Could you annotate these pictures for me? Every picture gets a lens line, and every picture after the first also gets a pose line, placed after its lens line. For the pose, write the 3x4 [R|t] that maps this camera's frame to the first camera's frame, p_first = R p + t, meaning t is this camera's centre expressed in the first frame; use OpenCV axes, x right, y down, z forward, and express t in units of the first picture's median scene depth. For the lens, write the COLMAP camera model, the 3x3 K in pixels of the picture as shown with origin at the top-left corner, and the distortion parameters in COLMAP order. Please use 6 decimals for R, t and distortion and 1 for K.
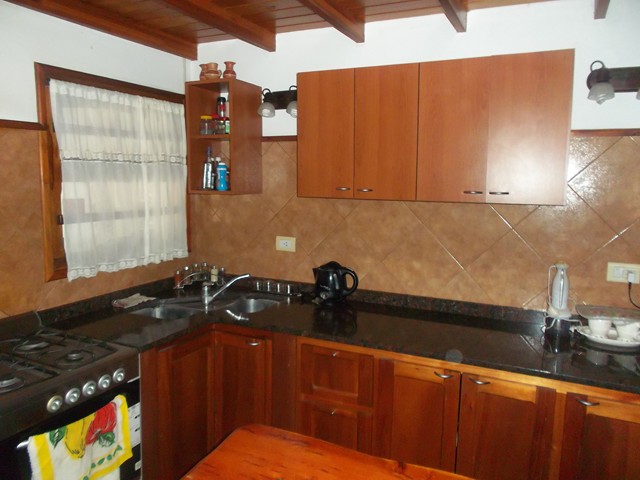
lens RADIAL K [[495.8, 0, 319.9], [0, 495.8, 244.4], [0, 0, 1]] dist [0.001146, -0.000632]
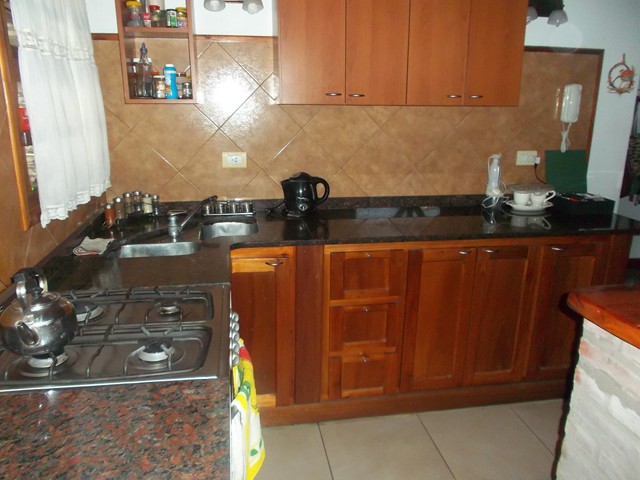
lens RADIAL K [[495.8, 0, 321.0], [0, 495.8, 237.4], [0, 0, 1]] dist [0.001146, -0.000632]
pose [[0.807593, -0.159460, 0.567772, -0.539767], [0.080818, 0.983593, 0.161289, 0.005913], [-0.584176, -0.084369, 0.807230, 0.181906]]
